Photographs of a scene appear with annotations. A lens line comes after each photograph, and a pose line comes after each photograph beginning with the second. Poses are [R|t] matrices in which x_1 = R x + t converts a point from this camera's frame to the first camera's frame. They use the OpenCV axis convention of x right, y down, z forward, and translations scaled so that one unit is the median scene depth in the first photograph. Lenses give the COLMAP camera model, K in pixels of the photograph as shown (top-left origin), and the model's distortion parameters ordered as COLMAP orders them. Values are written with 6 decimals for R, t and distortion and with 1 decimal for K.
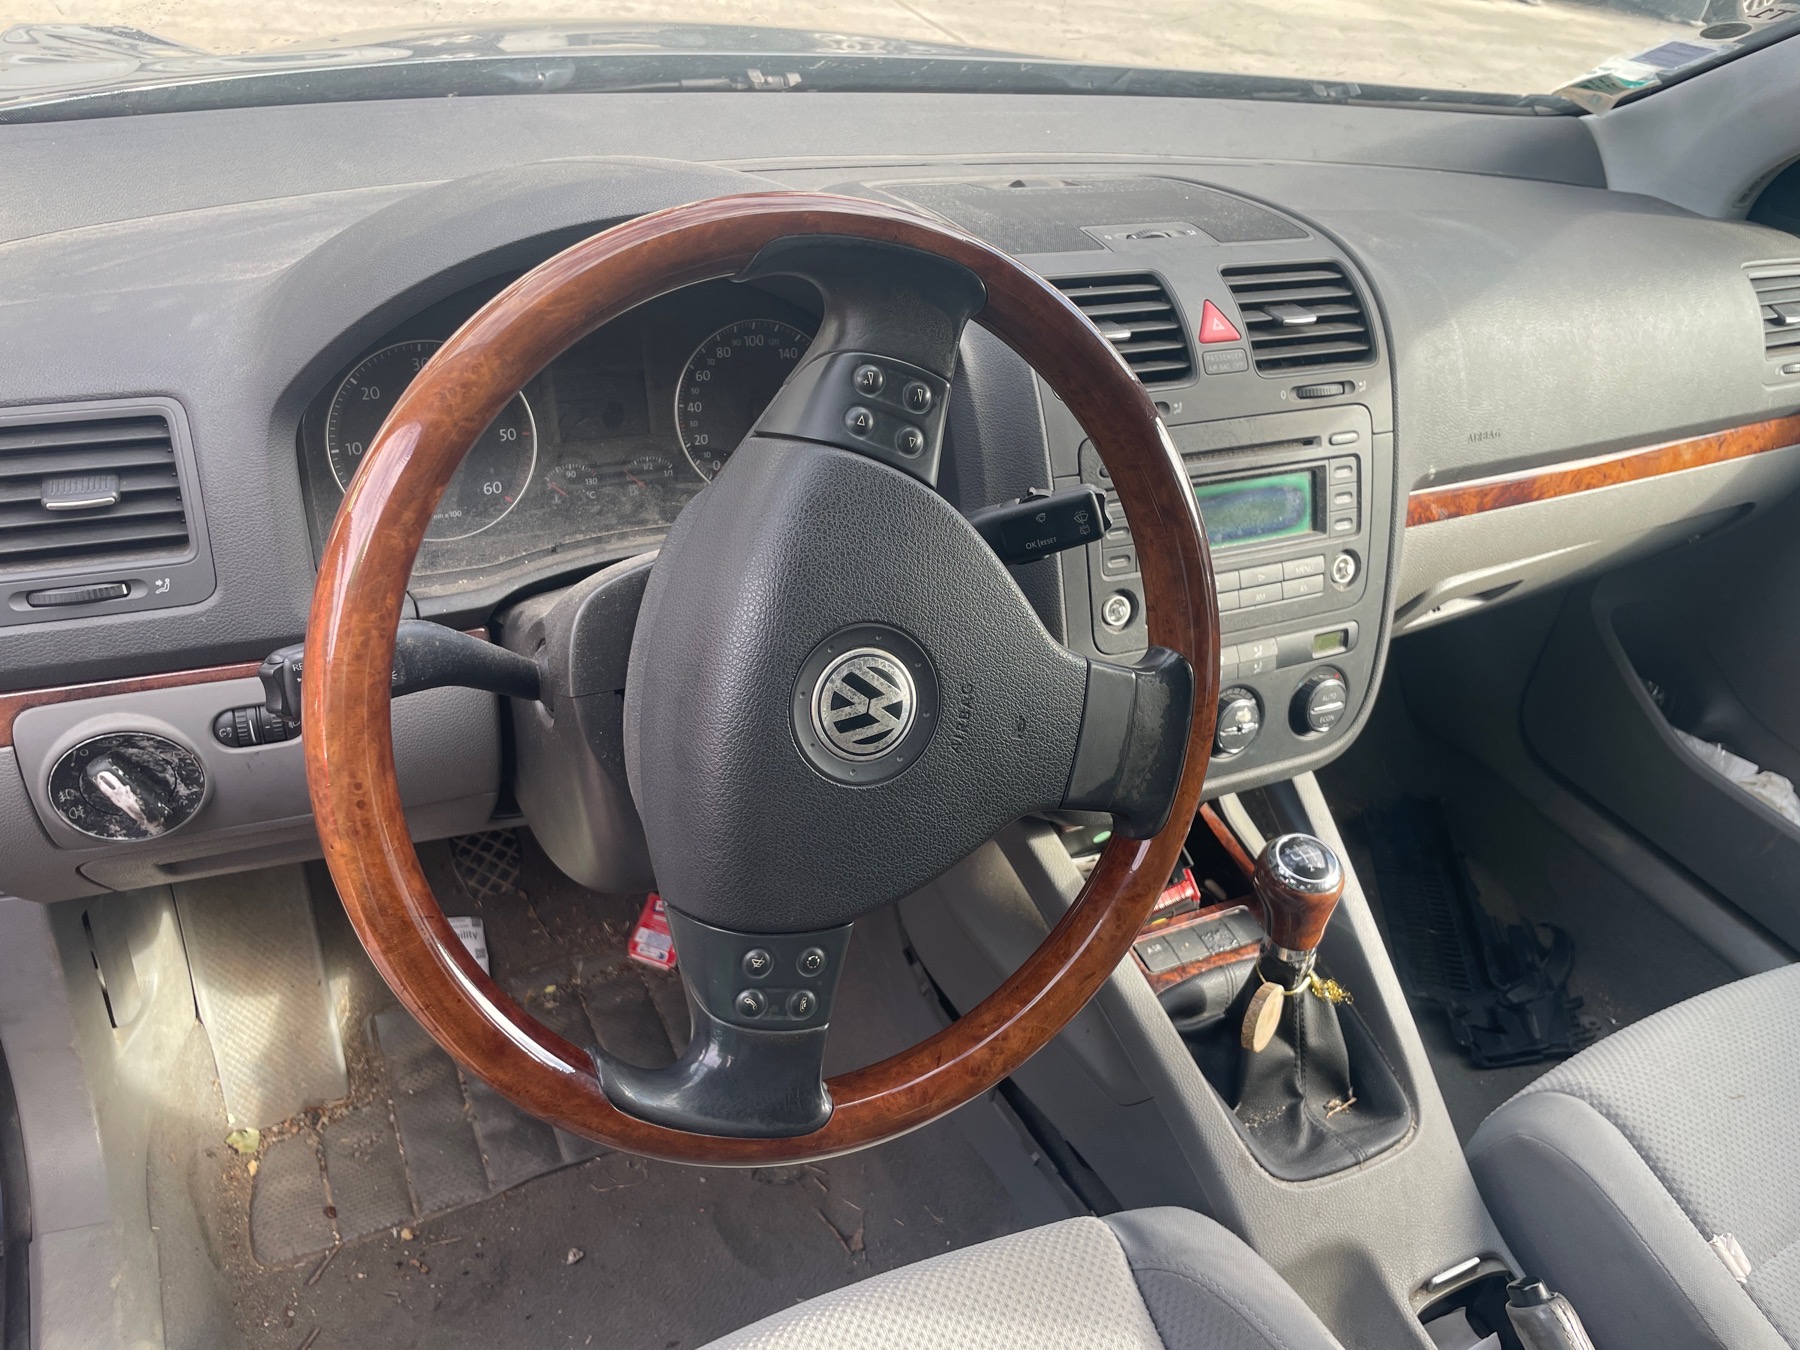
lens RADIAL K [[1369.0, 0, 902.3], [0, 1369.0, 655.3], [0, 0, 1]] dist [0.097133, -0.149930]
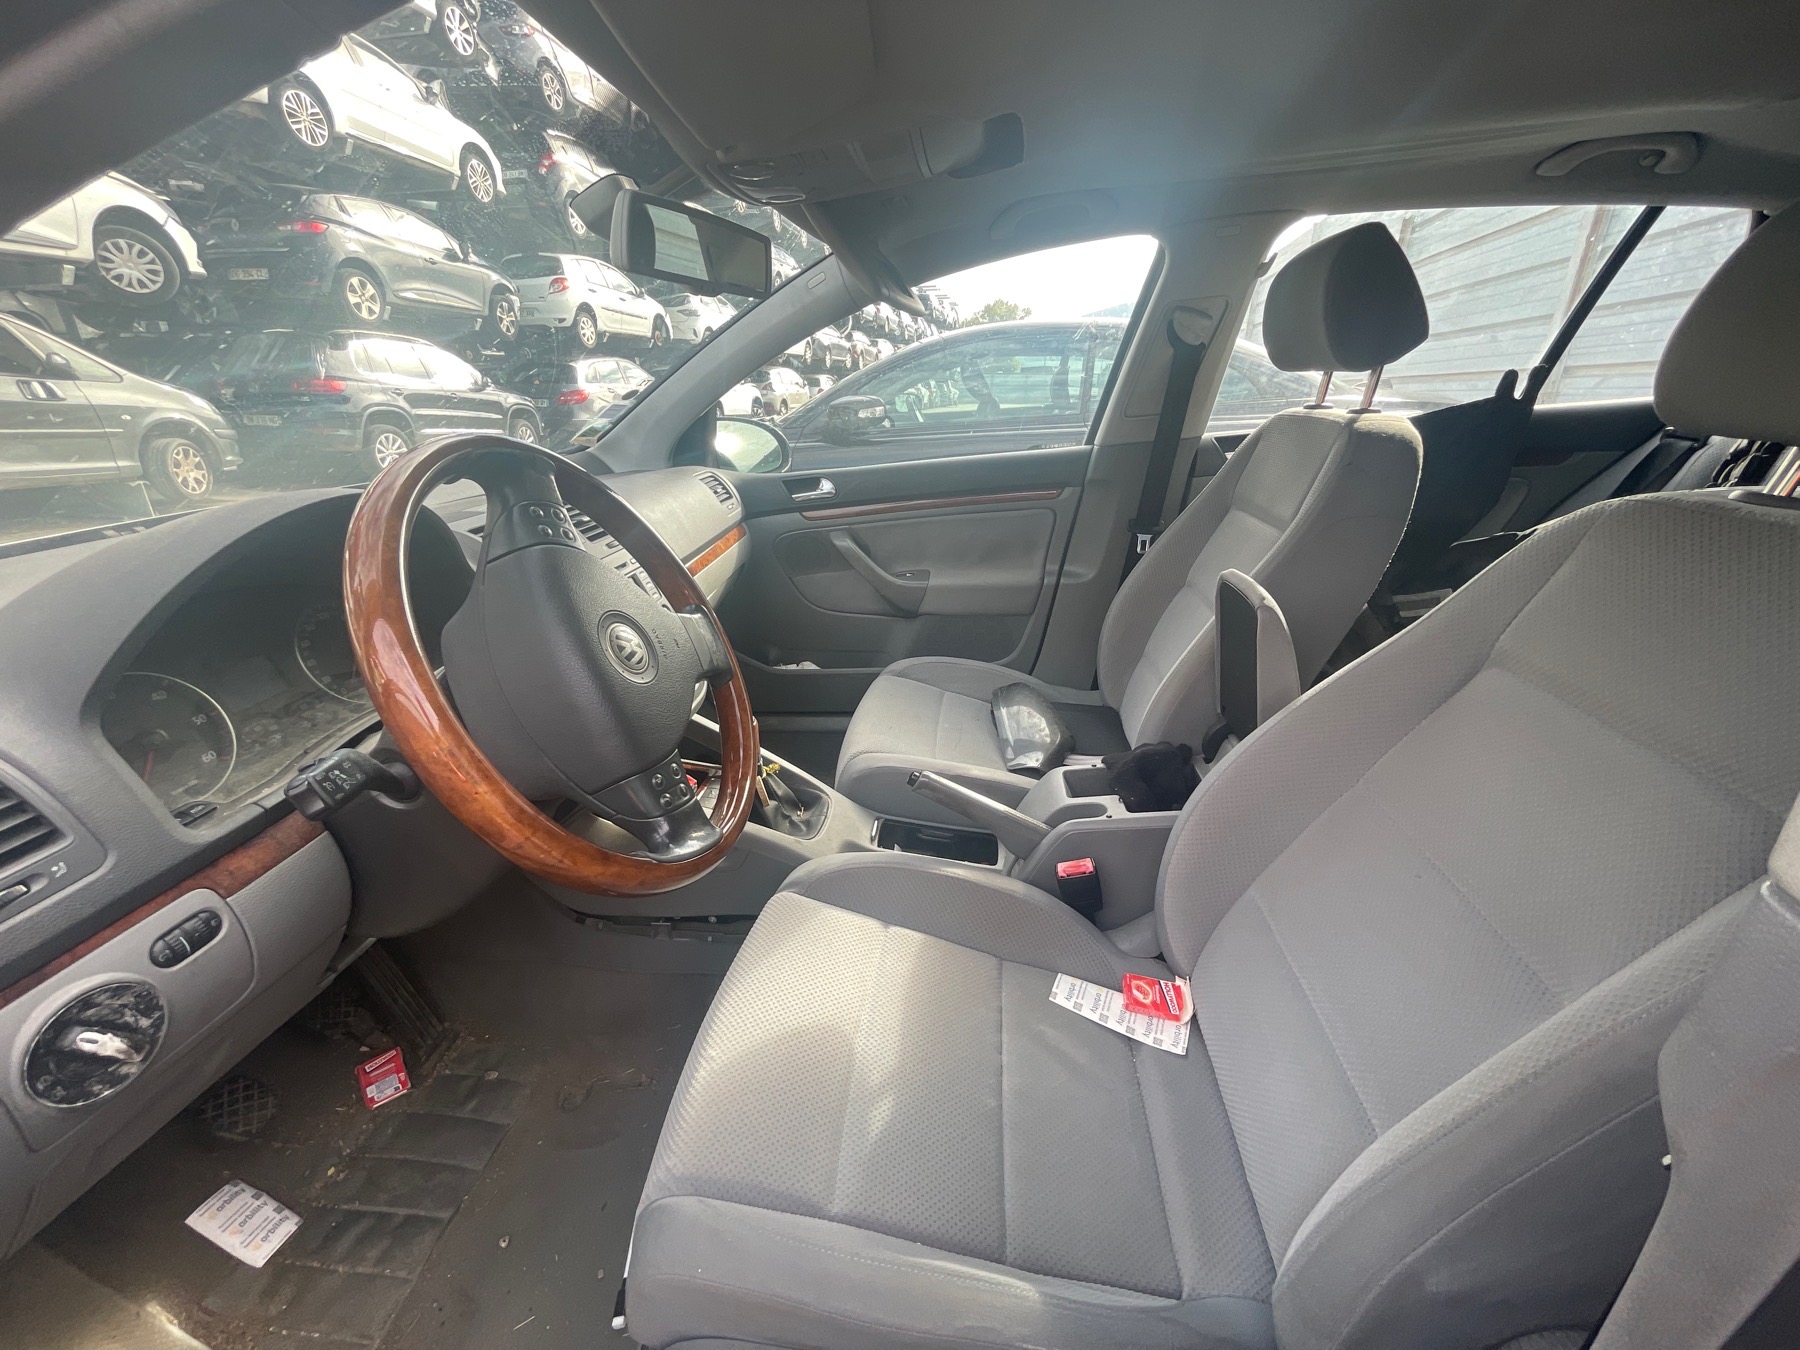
lens RADIAL K [[729.7, 0, 900.0], [0, 729.7, 675.0], [0, 0, 1]] dist [-0.002440, -0.000463]
pose [[0.529996, -0.438419, 0.725874, -0.378089], [0.552130, 0.828094, 0.097022, 0.114503], [-0.643628, 0.349355, 0.680951, 0.002210]]
